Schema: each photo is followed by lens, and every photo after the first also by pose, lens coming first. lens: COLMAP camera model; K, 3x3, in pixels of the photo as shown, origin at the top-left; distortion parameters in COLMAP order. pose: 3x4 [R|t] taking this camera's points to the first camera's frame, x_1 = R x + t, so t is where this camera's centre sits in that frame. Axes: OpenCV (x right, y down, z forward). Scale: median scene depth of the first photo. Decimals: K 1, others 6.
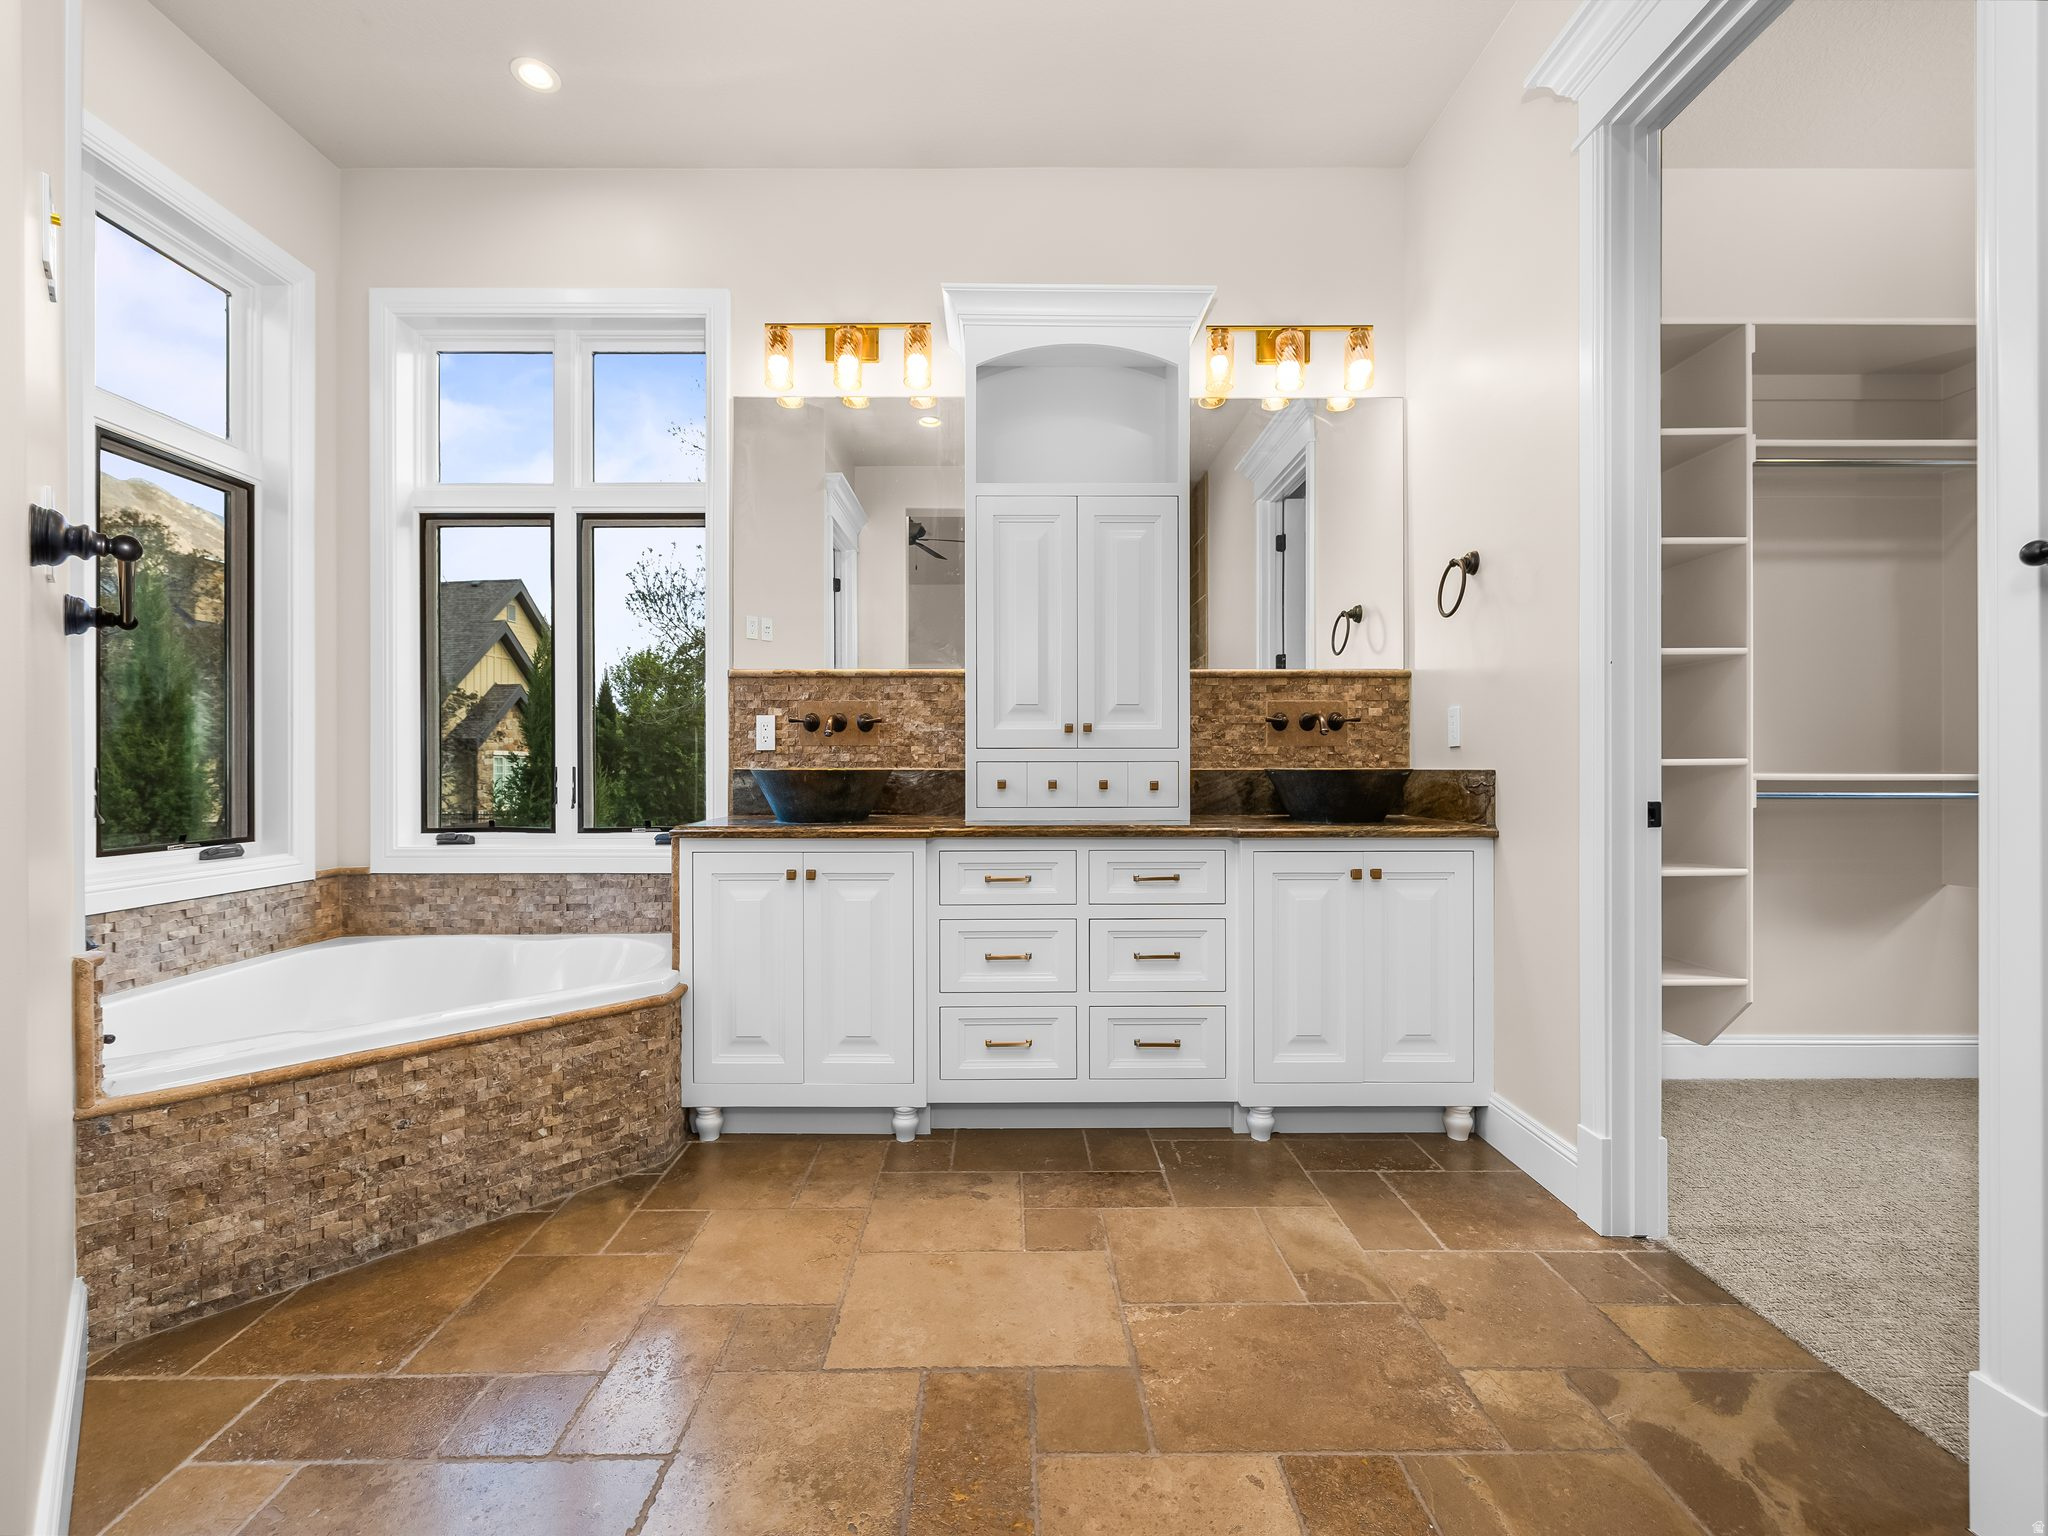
lens RADIAL K [[850.7, 0, 1009.5], [0, 850.7, 764.0], [0, 0, 1]] dist [-0.000701, 0.000727]
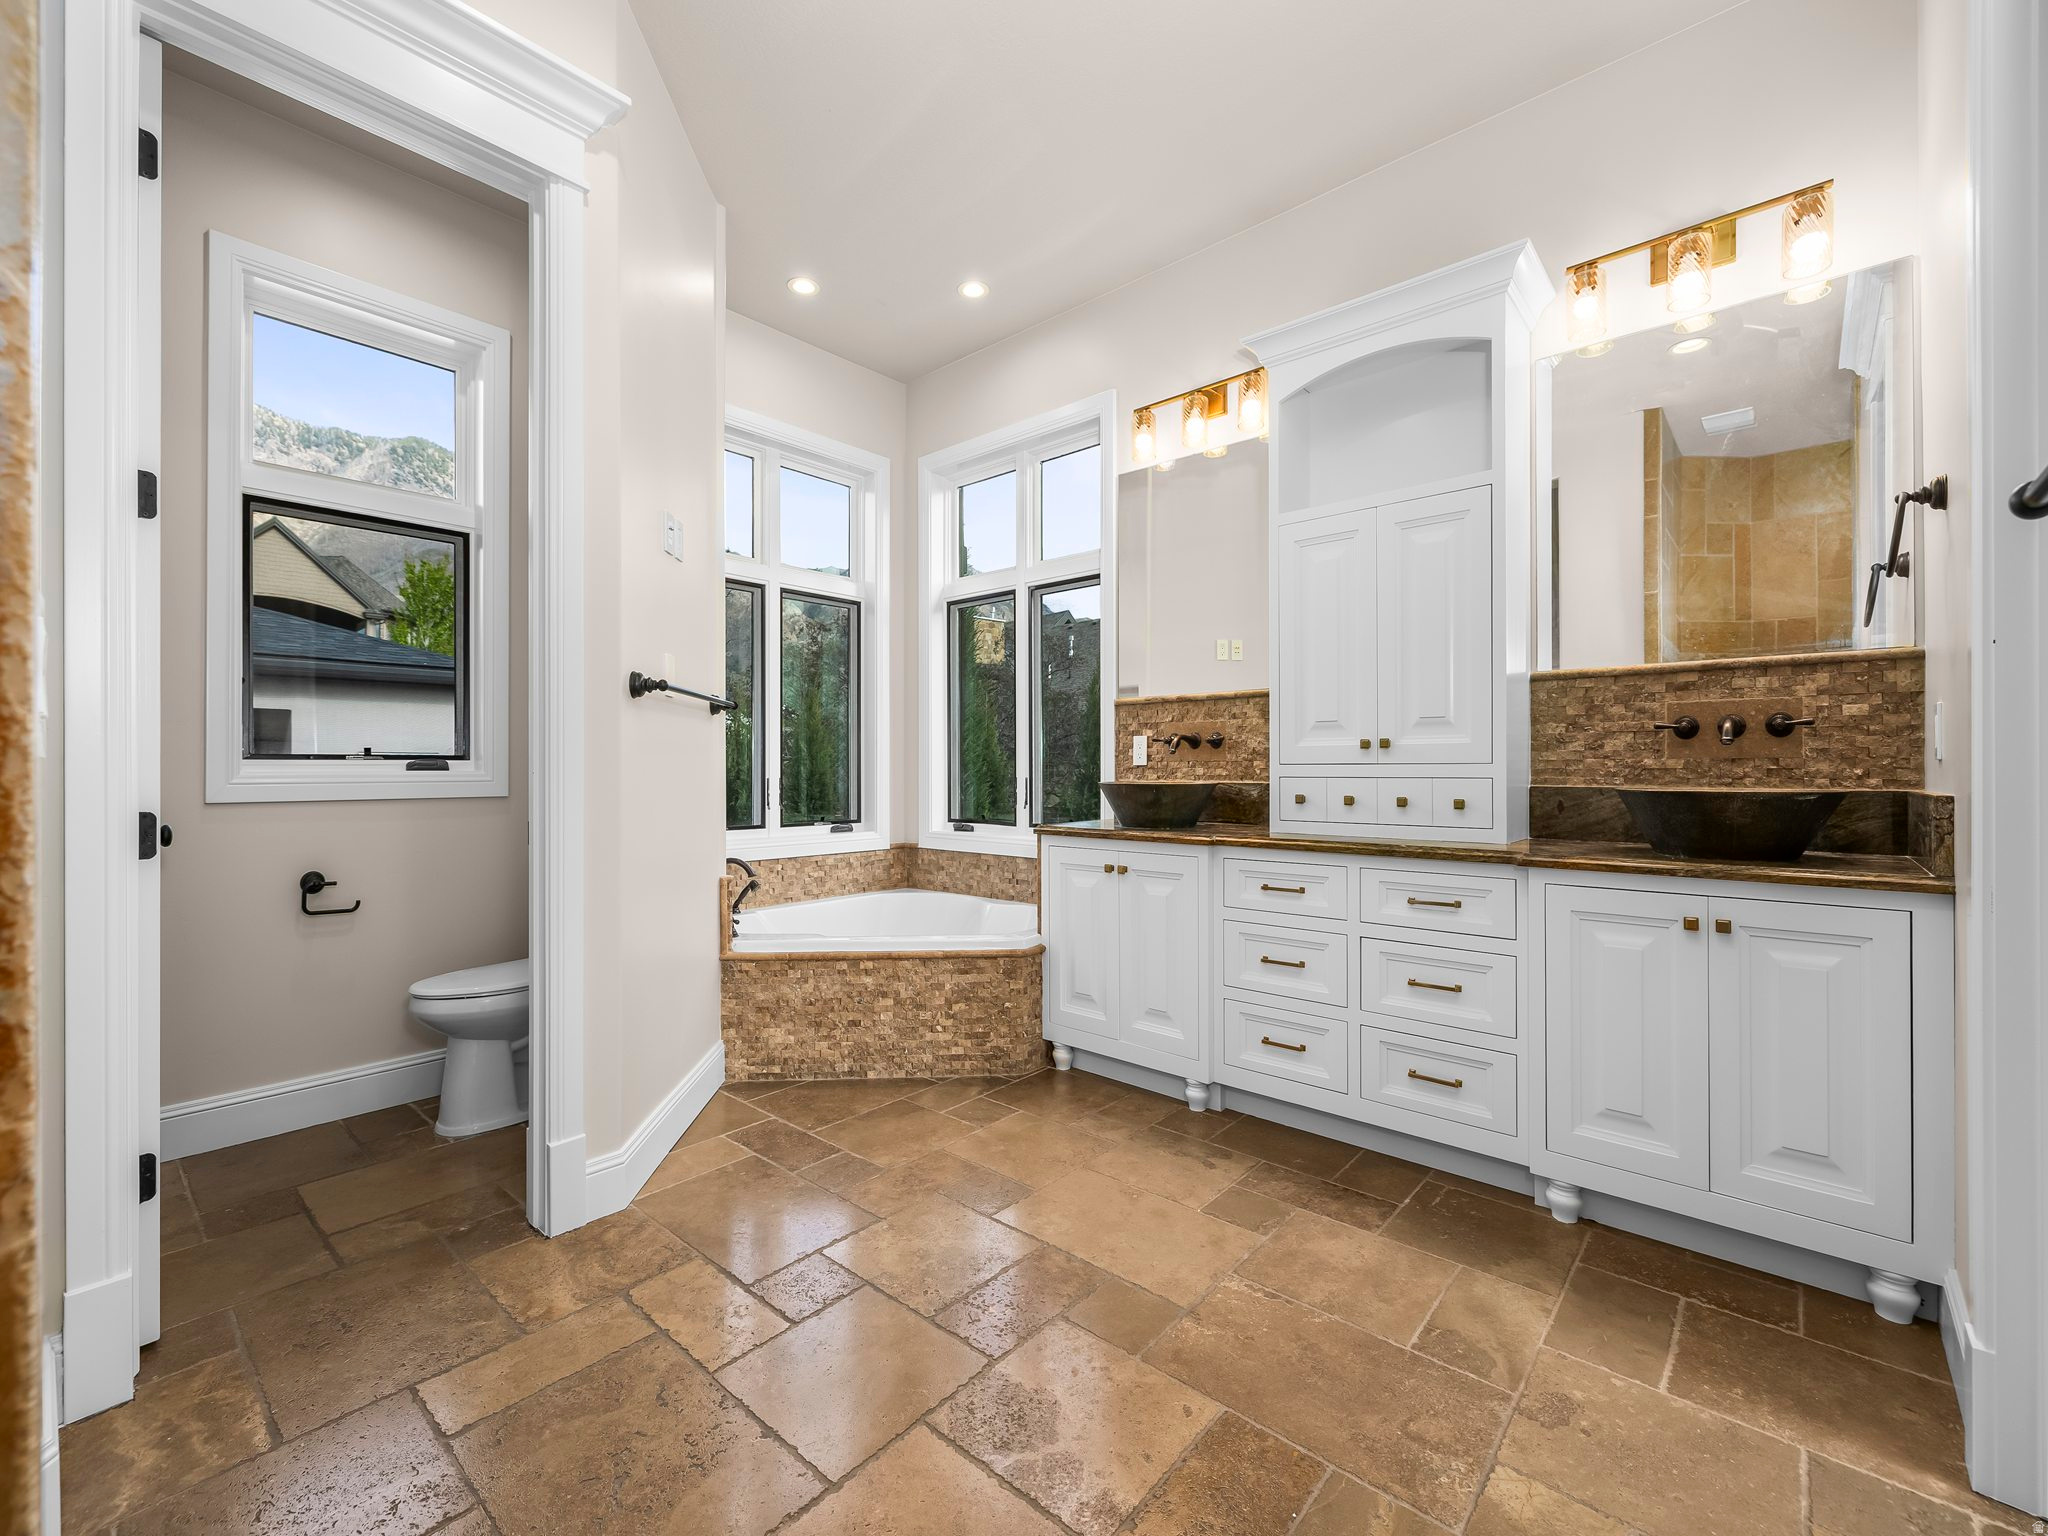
lens RADIAL K [[850.7, 0, 1012.6], [0, 850.7, 764.4], [0, 0, 1]] dist [-0.000701, 0.000727]
pose [[0.745586, -0.002509, -0.666405, 0.453016], [0.001549, 0.999997, -0.002032, -0.017839], [0.666408, 0.000483, 0.745587, -0.011543]]
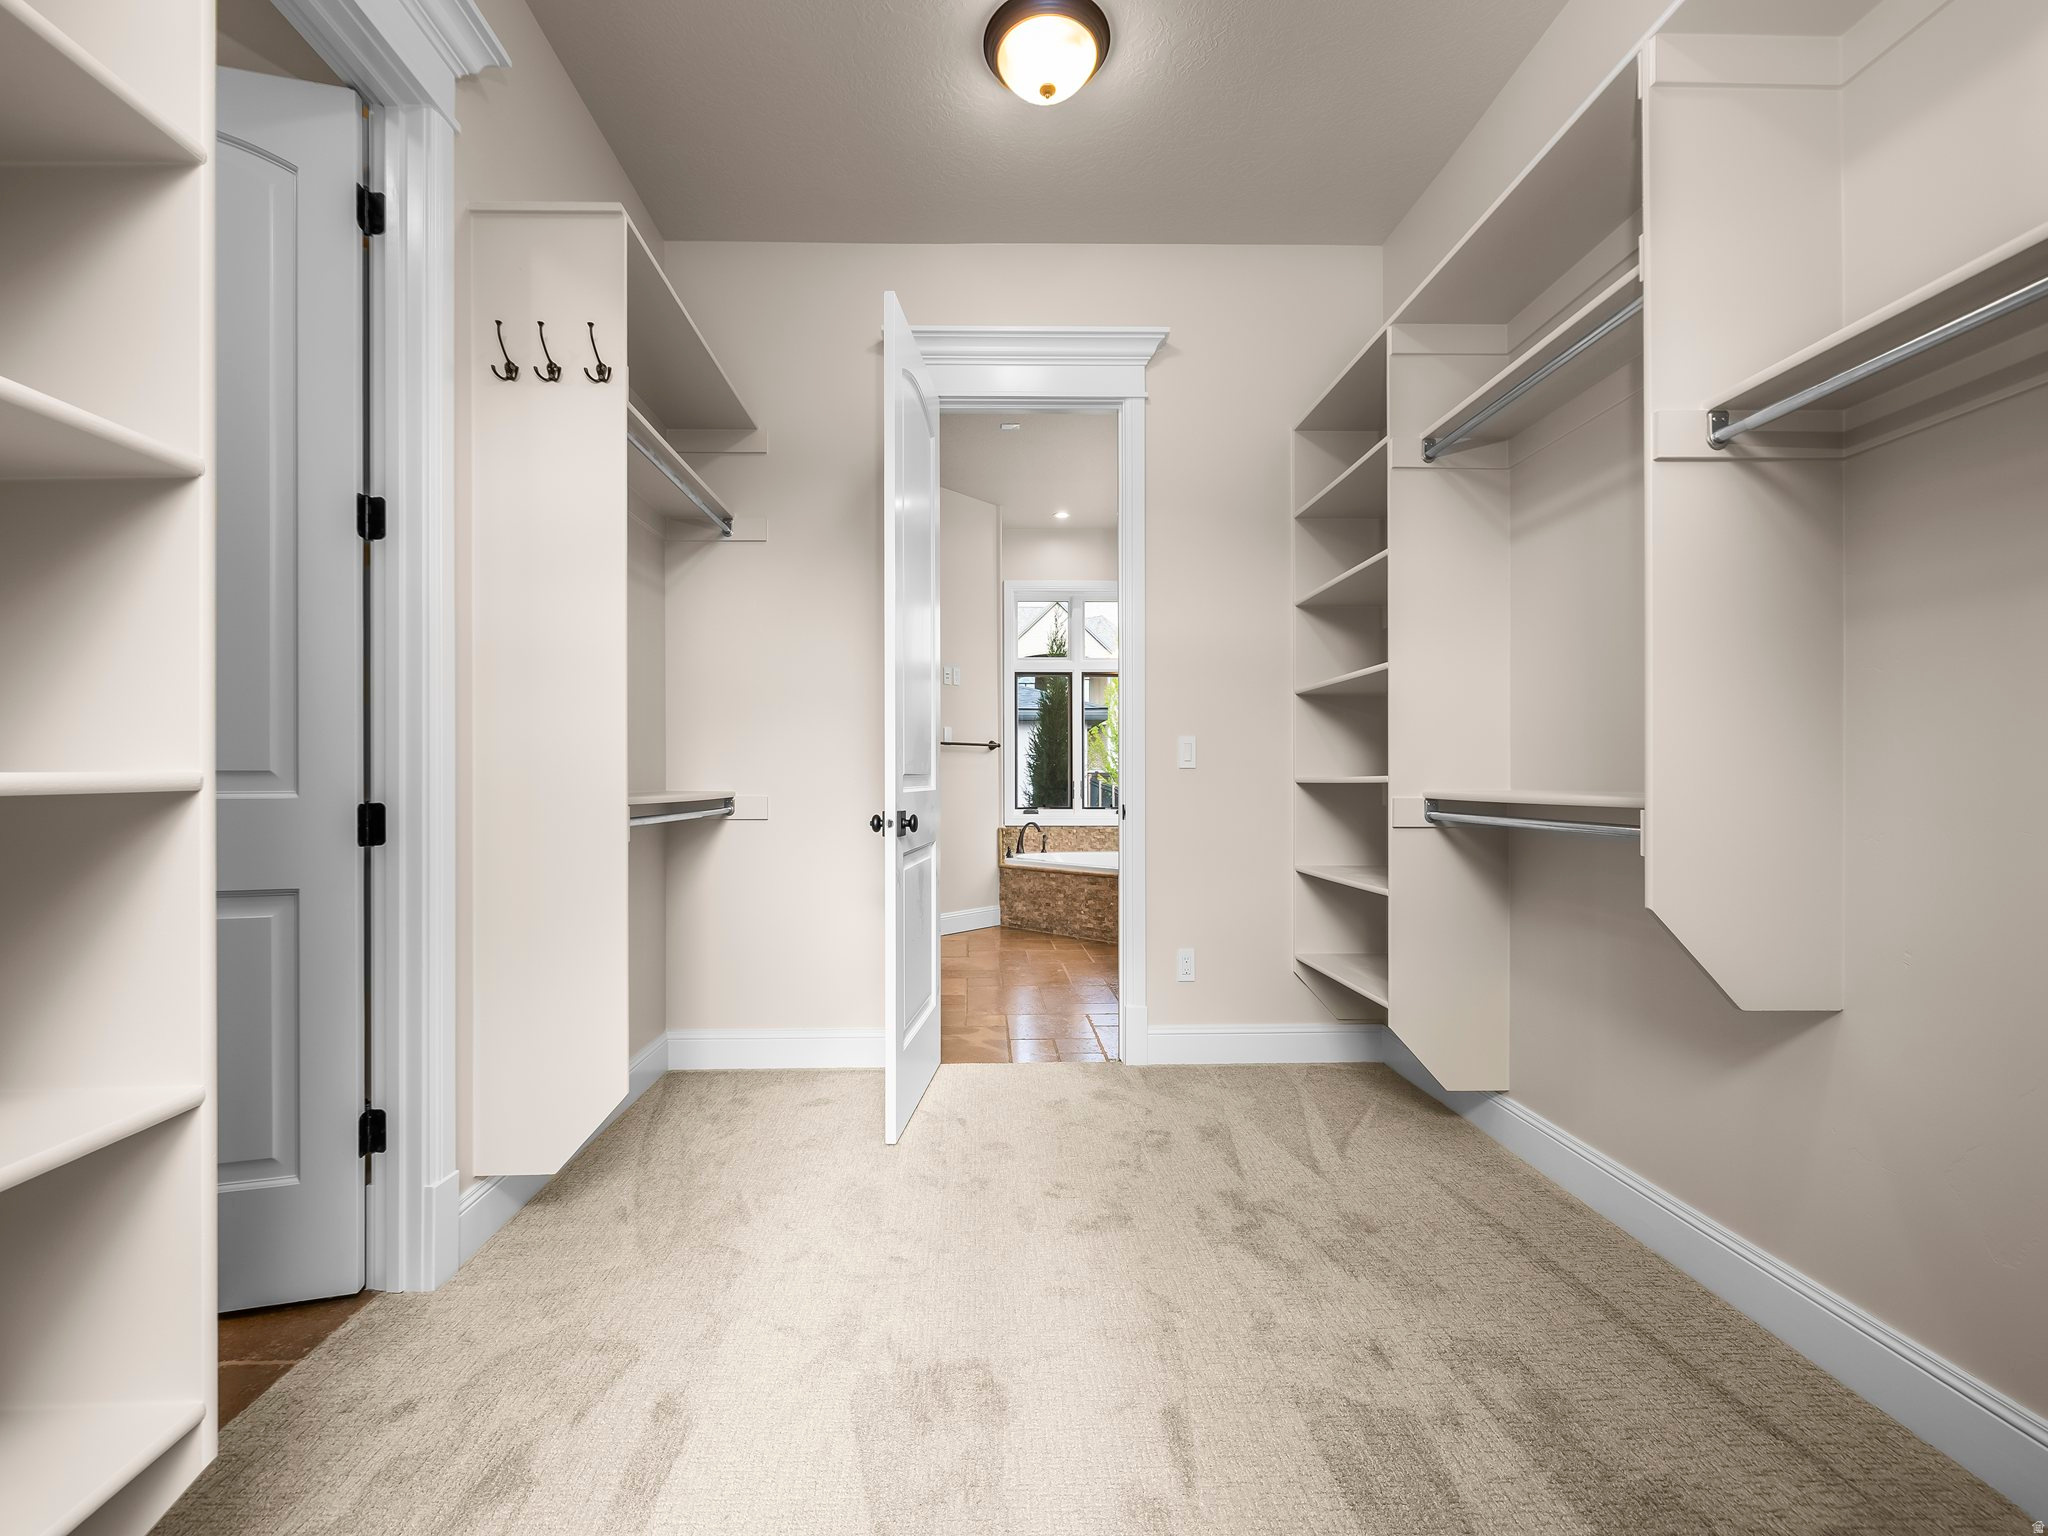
lens RADIAL K [[850.7, 0, 1015.1], [0, 850.7, 774.8], [0, 0, 1]] dist [-0.000701, 0.000727]
pose [[0.047353, -0.002311, -0.998876, 1.916981], [0.006670, 0.999976, -0.001998, -0.012816], [0.998856, -0.006568, 0.047368, 0.557162]]
